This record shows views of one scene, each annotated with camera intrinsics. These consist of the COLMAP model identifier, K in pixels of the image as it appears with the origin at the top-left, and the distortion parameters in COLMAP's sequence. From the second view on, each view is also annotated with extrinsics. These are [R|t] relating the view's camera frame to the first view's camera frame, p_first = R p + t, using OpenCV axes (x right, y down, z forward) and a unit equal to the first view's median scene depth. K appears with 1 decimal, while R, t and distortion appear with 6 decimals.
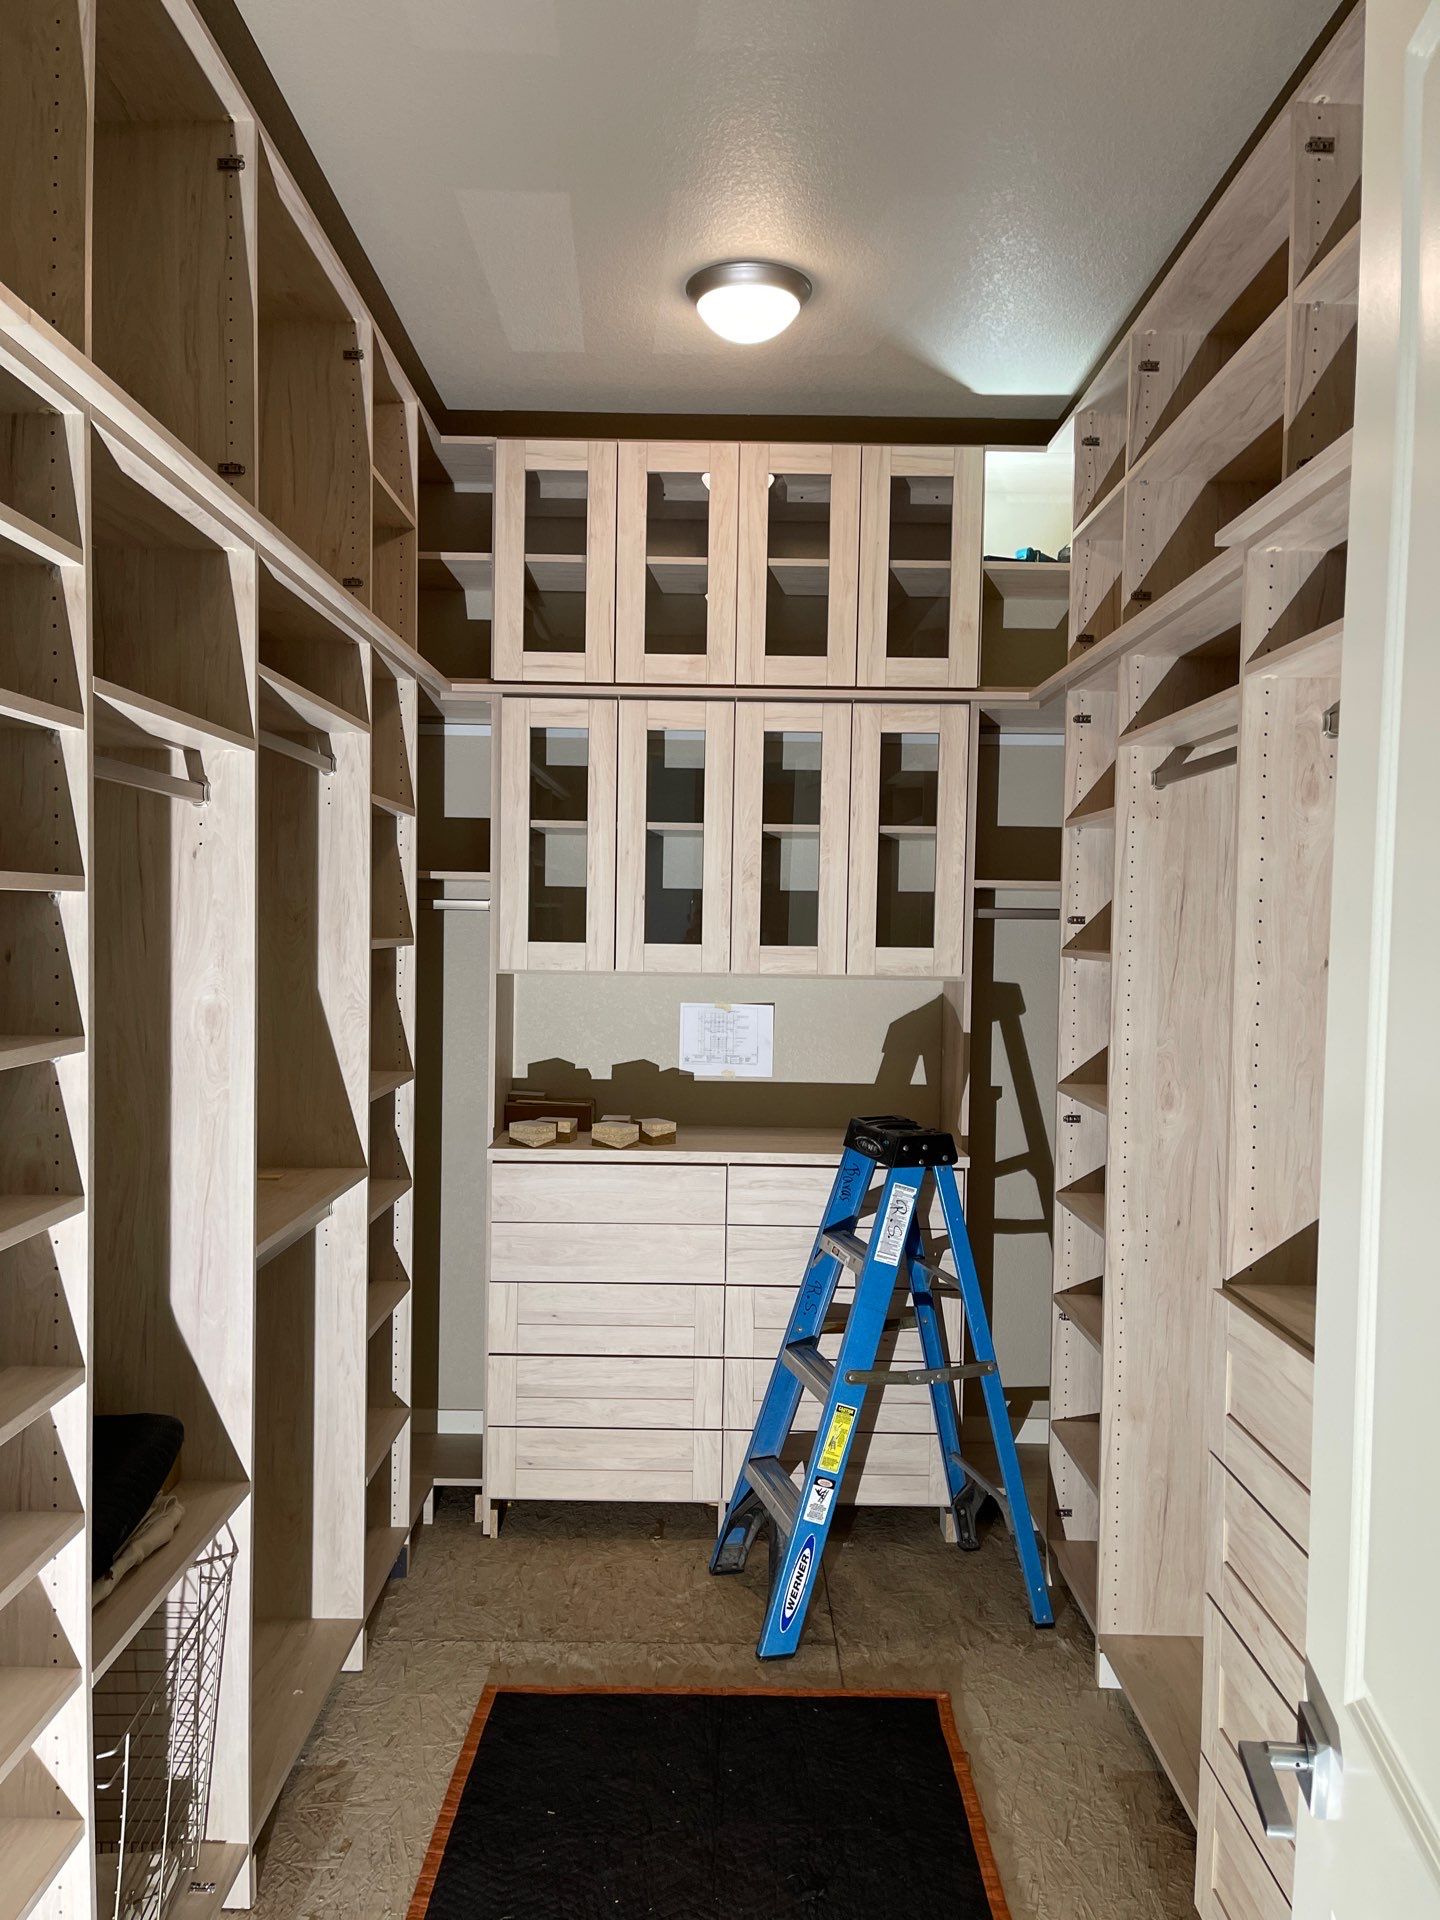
lens RADIAL K [[1452.6, 0, 711.1], [0, 1452.6, 973.4], [0, 0, 1]] dist [0.070945, -0.093530]
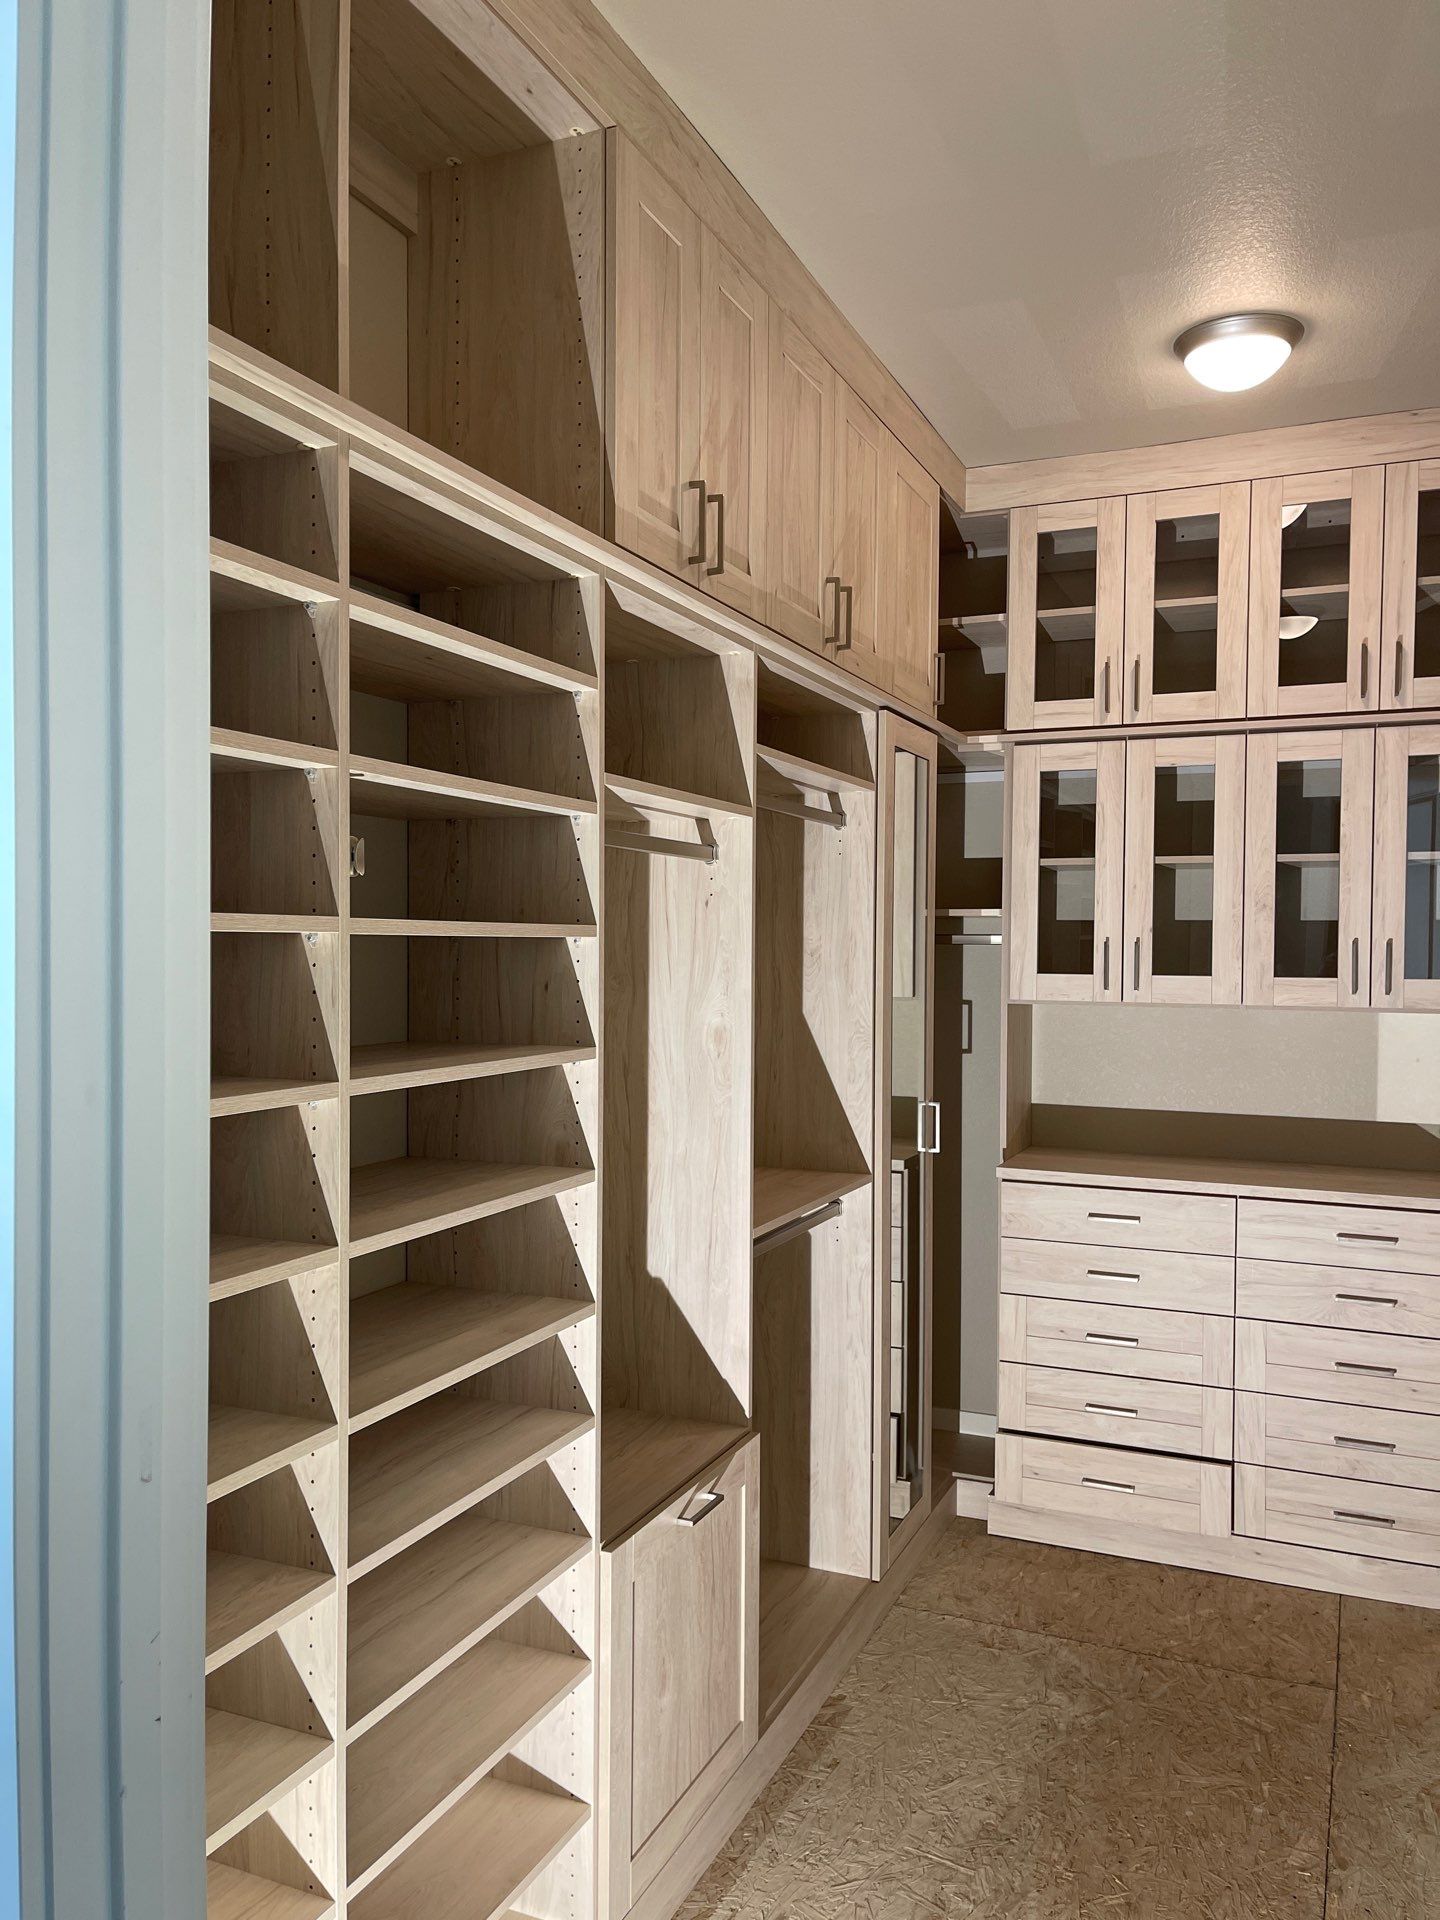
lens RADIAL K [[1452.6, 0, 722.1], [0, 1452.6, 971.5], [0, 0, 1]] dist [0.070945, -0.093530]
pose [[0.918349, -0.001694, -0.395768, 0.103116], [-0.007385, 0.999743, -0.021417, 0.001281], [0.395703, 0.022591, 0.918101, -0.080409]]
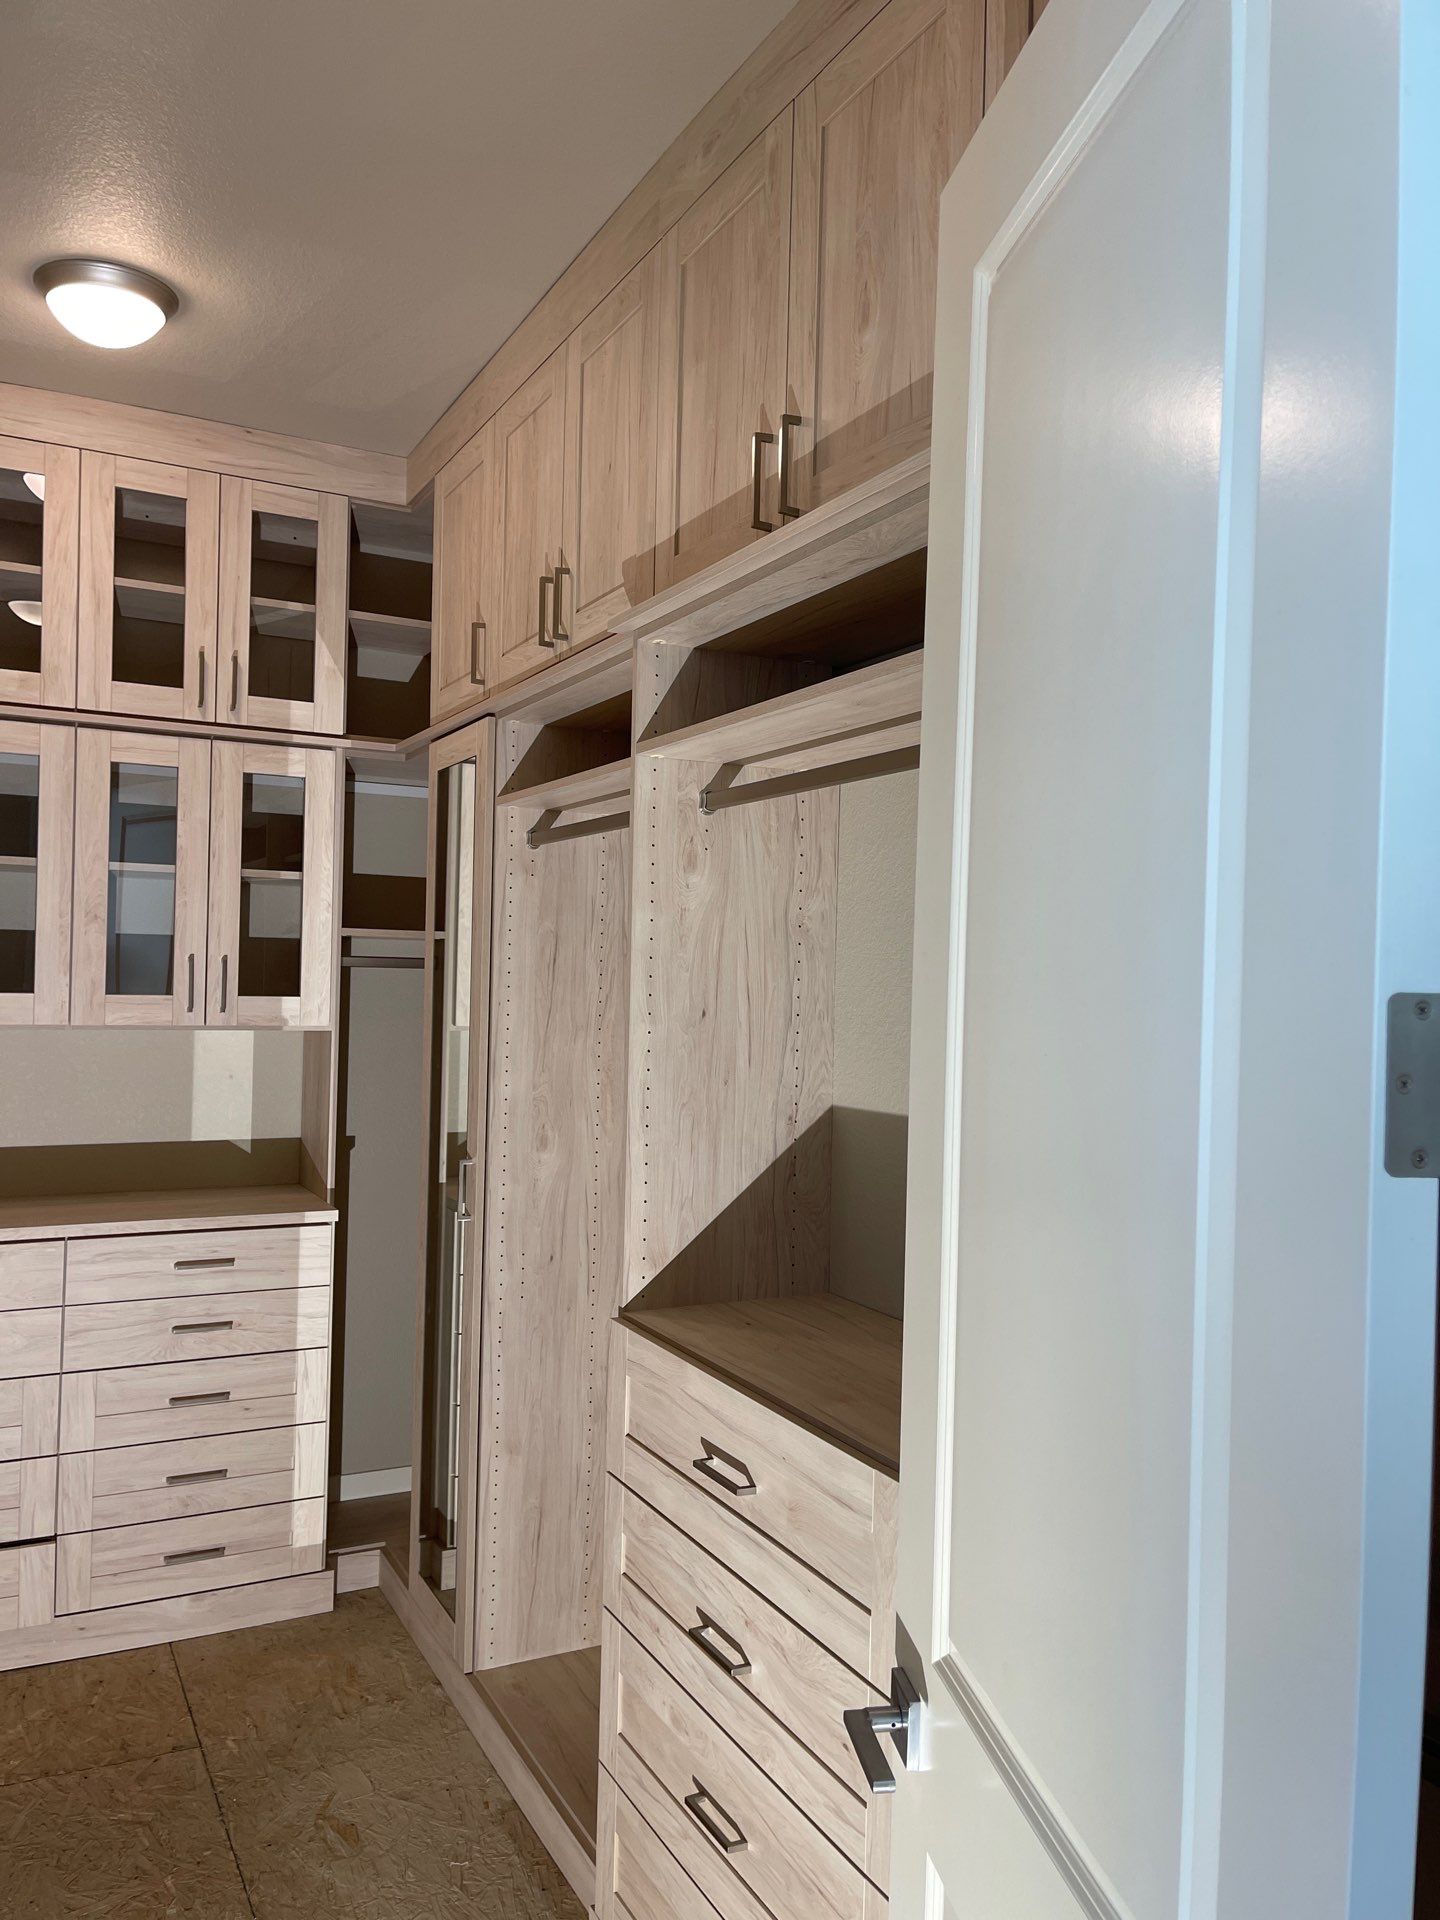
lens RADIAL K [[1452.6, 0, 722.3], [0, 1452.6, 972.8], [0, 0, 1]] dist [0.070945, -0.093530]
pose [[0.888057, 0.005811, 0.459697, -0.056135], [0.007903, 0.999579, -0.027904, -0.005191], [-0.459666, 0.028414, 0.887637, 0.003994]]
